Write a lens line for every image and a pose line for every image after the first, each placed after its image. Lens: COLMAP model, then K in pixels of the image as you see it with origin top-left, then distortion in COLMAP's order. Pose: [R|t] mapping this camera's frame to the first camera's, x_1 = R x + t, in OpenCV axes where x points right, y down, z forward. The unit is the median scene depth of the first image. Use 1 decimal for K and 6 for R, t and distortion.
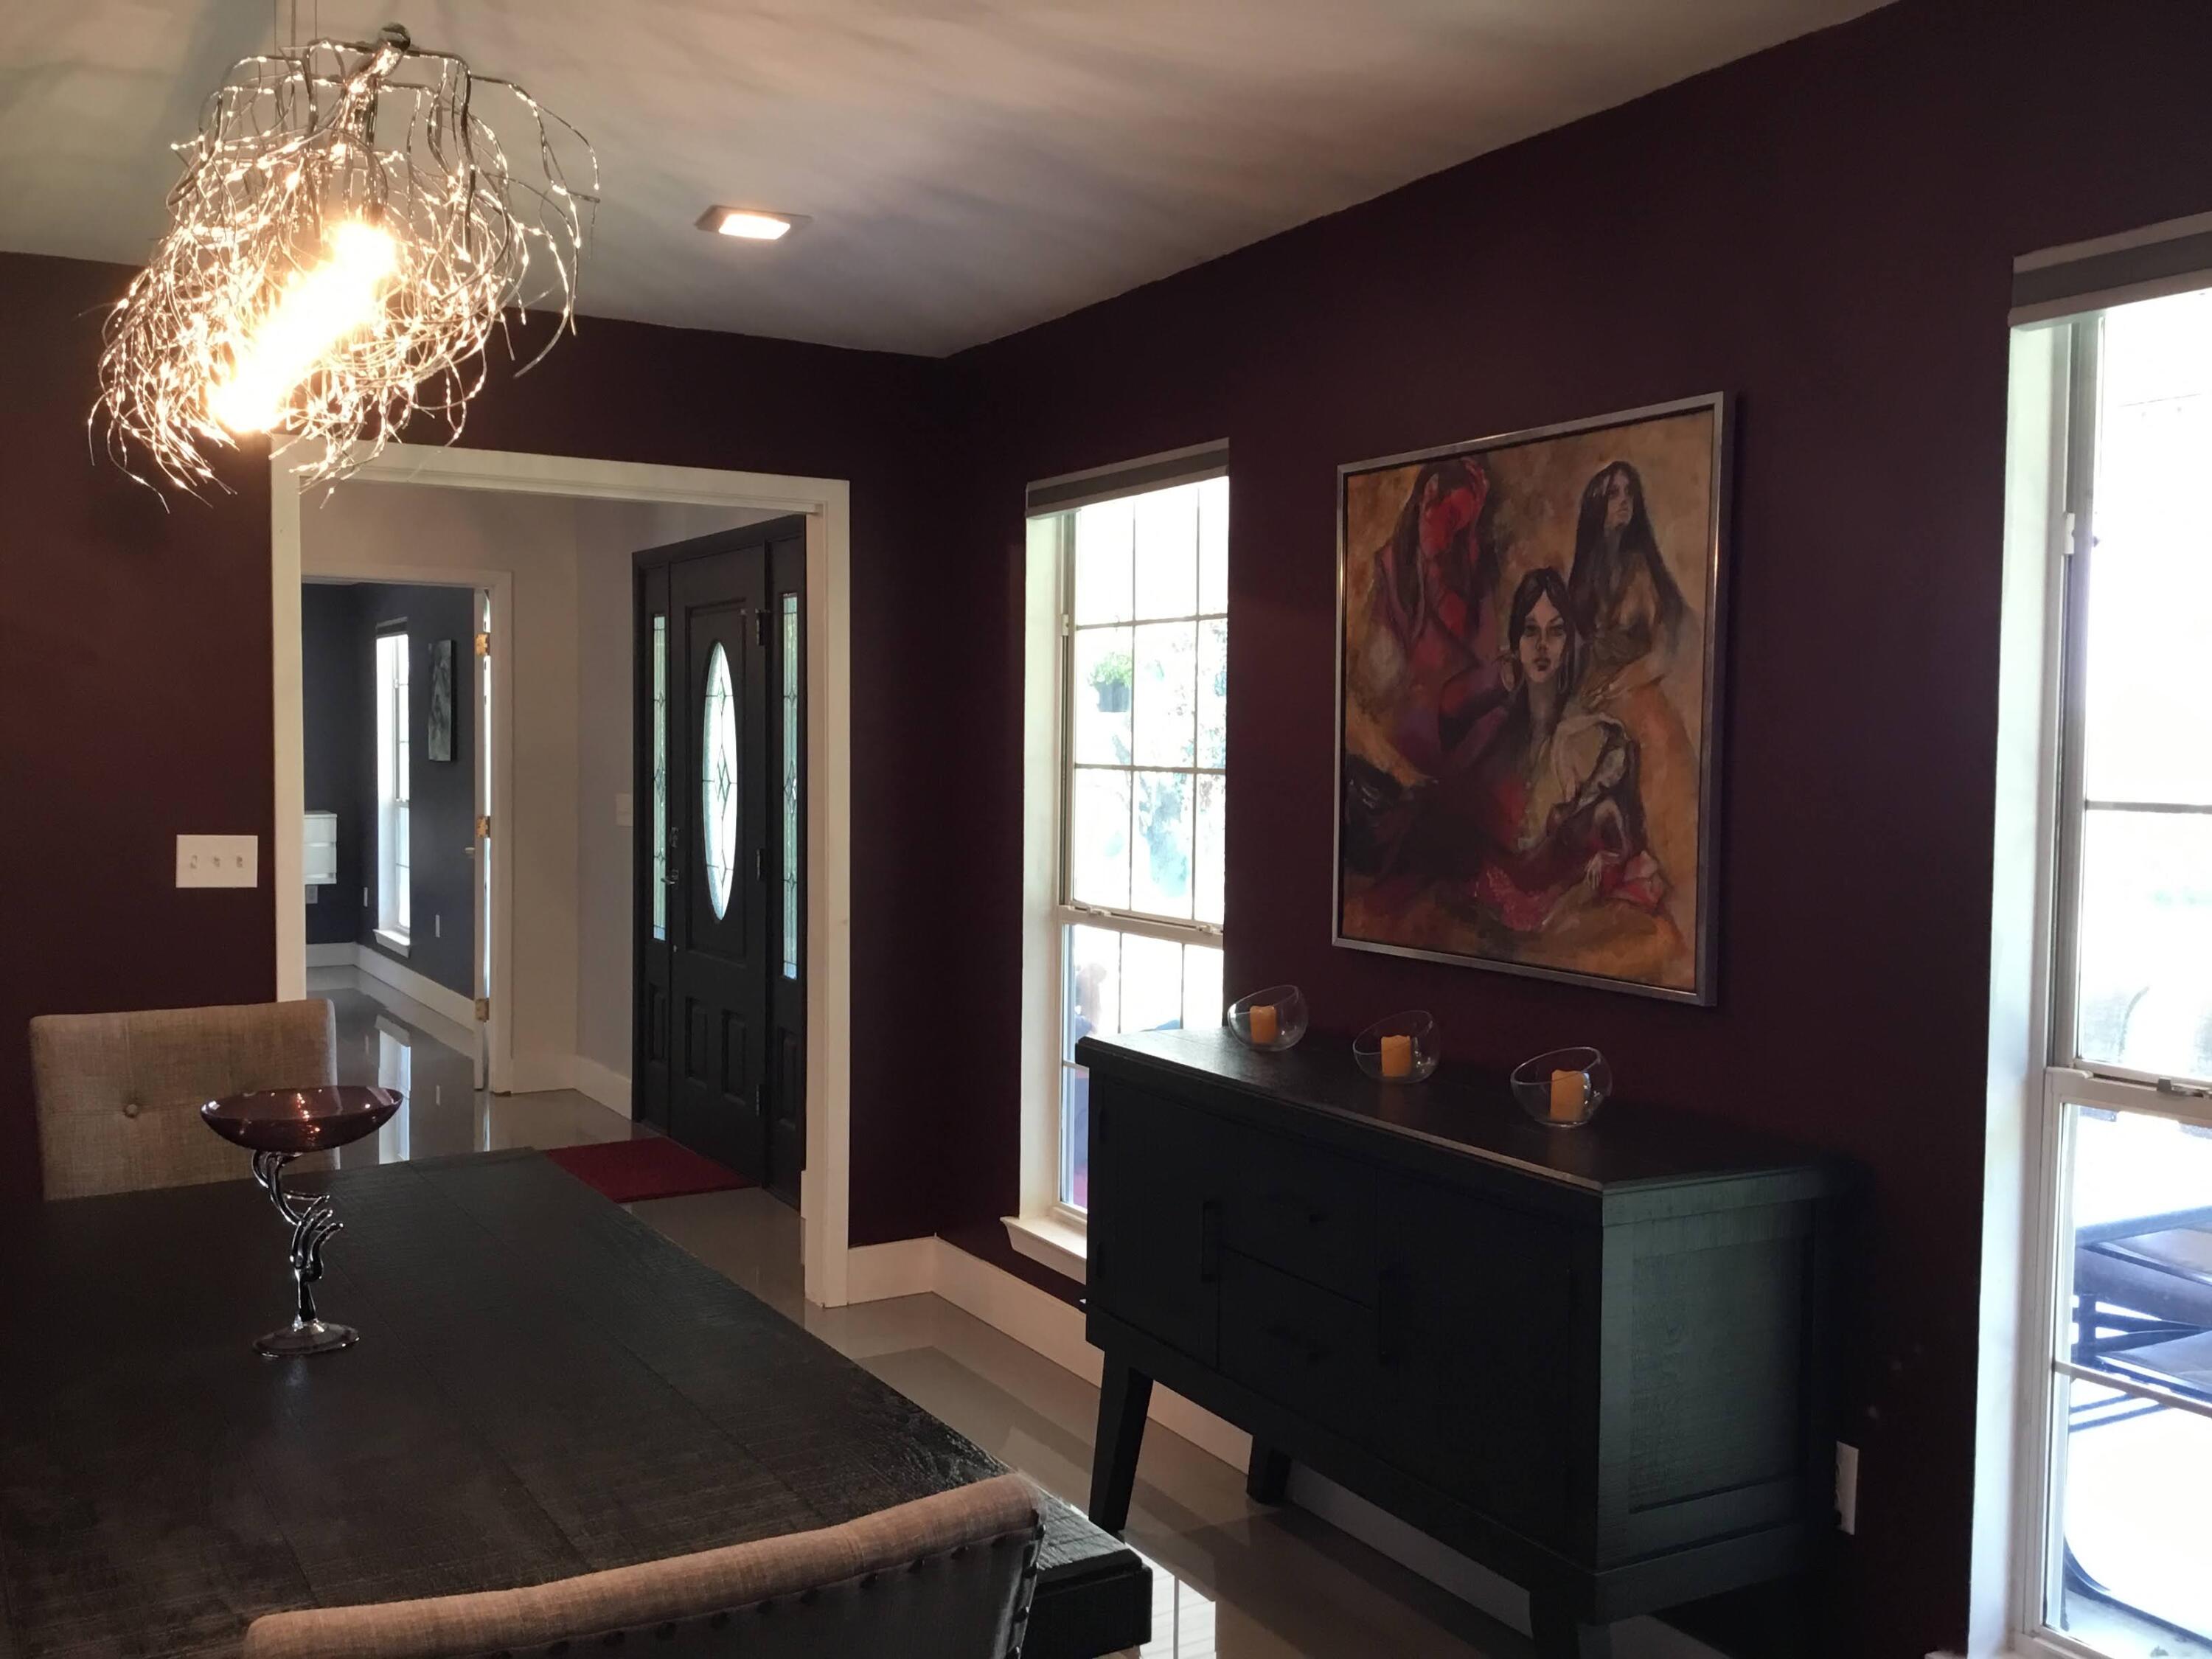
lens RADIAL K [[2051.7, 0, 1101.6], [0, 2051.7, 837.1], [0, 0, 1]] dist [0.032854, 0.000000]
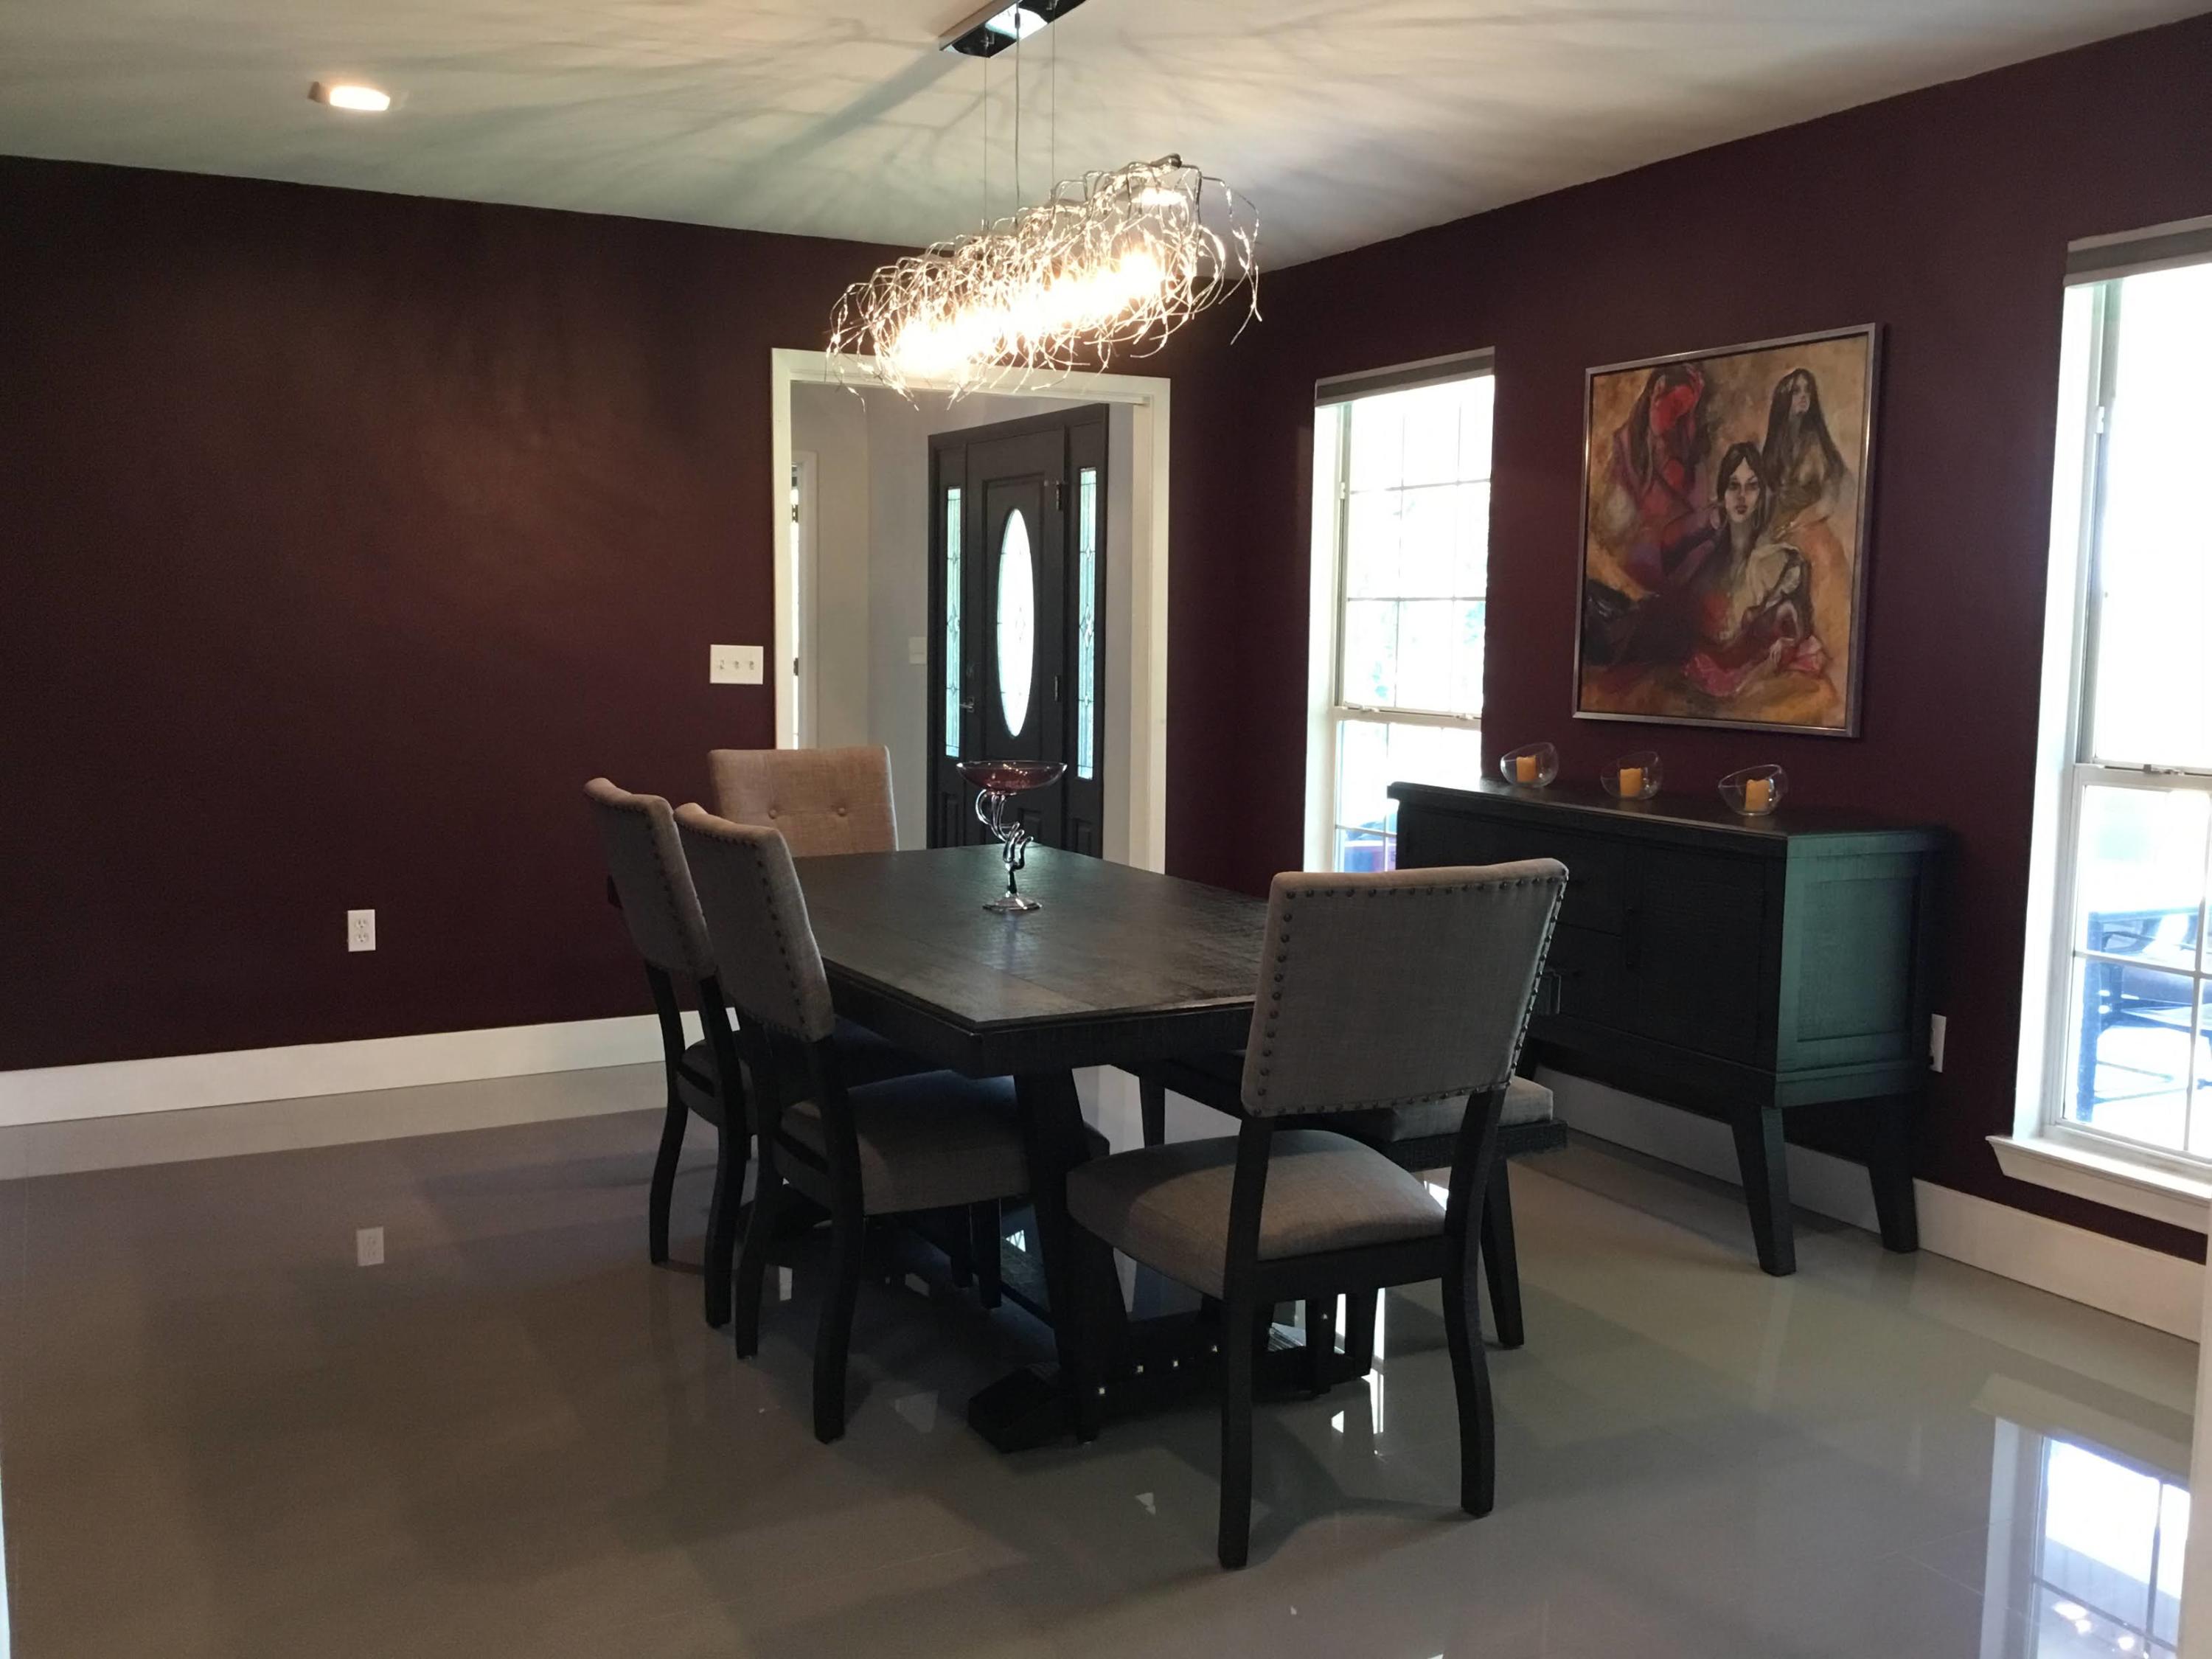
lens RADIAL K [[2051.7, 0, 1095.1], [0, 2051.7, 839.4], [0, 0, 1]] dist [0.032854, 0.000000]
pose [[0.998756, 0.006553, -0.049431, -0.165936], [-0.003671, 0.998299, 0.058181, 0.064433], [0.049728, -0.057927, 0.997082, -0.481160]]
